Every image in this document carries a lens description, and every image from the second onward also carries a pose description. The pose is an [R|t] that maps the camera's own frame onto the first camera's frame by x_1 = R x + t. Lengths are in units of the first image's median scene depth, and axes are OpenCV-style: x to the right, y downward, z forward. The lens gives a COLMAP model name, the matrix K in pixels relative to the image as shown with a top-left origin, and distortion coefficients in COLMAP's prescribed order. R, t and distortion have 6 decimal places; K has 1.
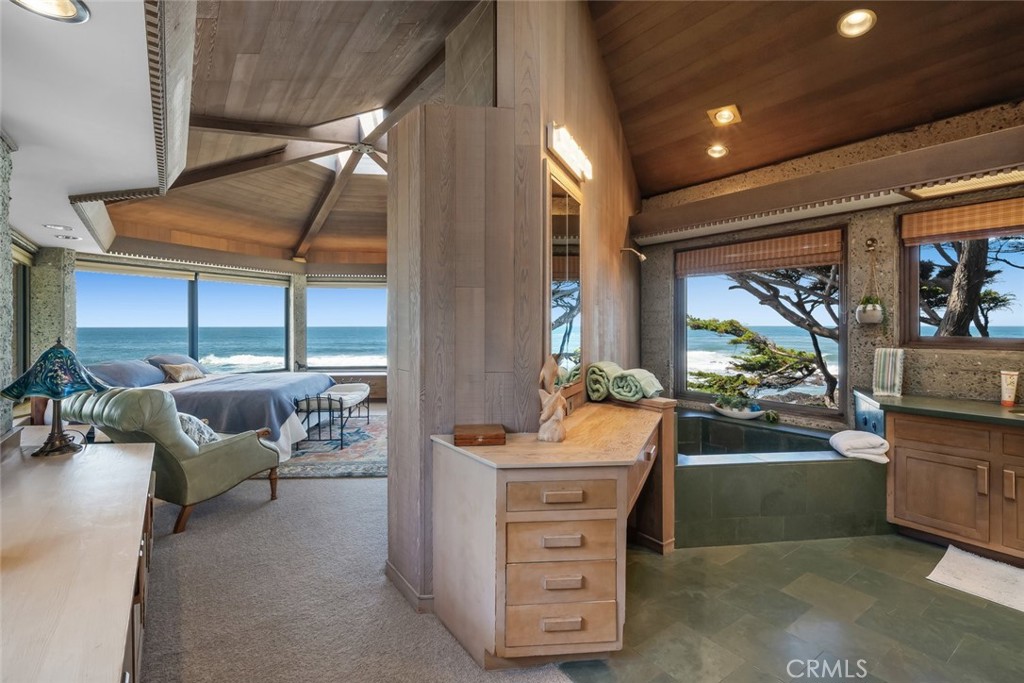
lens RADIAL K [[463.9, 0, 519.8], [0, 463.9, 326.3], [0, 0, 1]] dist [-0.002103, 0.000374]
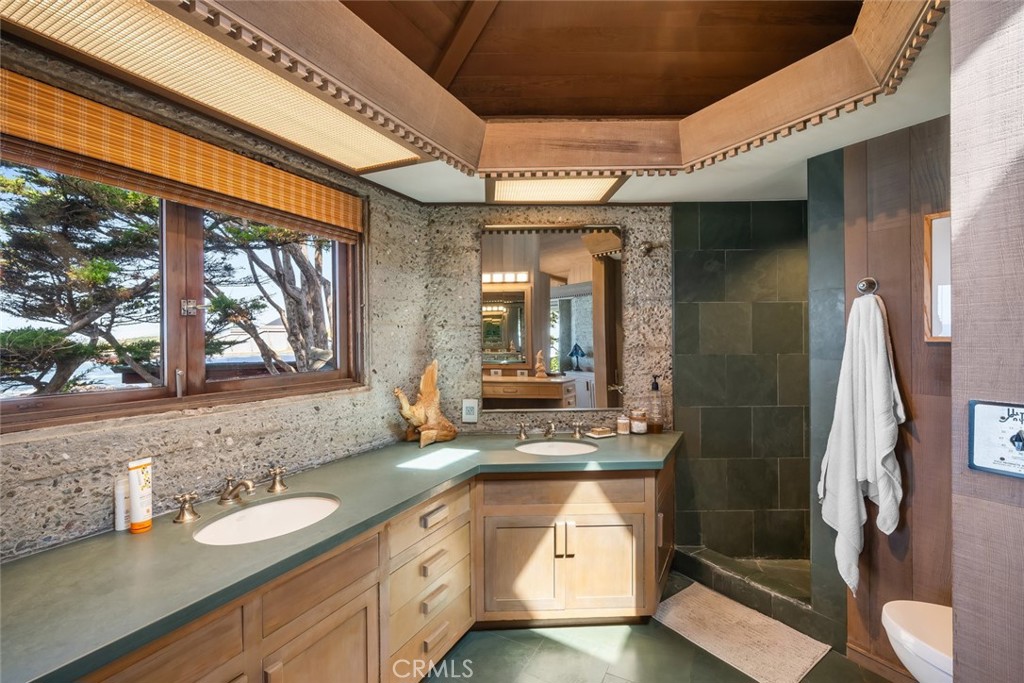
lens RADIAL K [[444.9, 0, 509.8], [0, 444.9, 341.6], [0, 0, 1]] dist [-0.001946, -0.000596]
pose [[-0.472328, -0.004939, 0.881409, 0.339659], [0.001922, 0.999976, 0.006633, -0.024036], [-0.881421, 0.004828, -0.472307, 0.657303]]
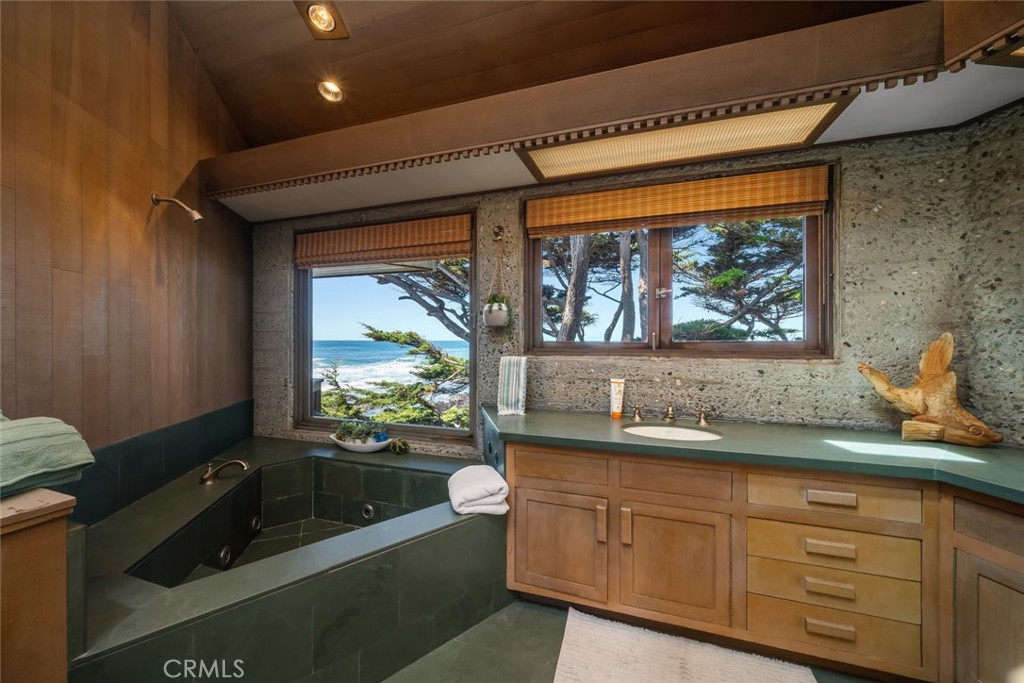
lens RADIAL K [[428.2, 0, 508.7], [0, 428.2, 338.6], [0, 0, 1]] dist [-0.004767, 0.000457]
pose [[0.812126, 0.001256, 0.583481, 0.299997], [-0.000155, 0.999998, -0.001937, 0.015404], [-0.583482, 0.001483, 0.812125, 0.335605]]
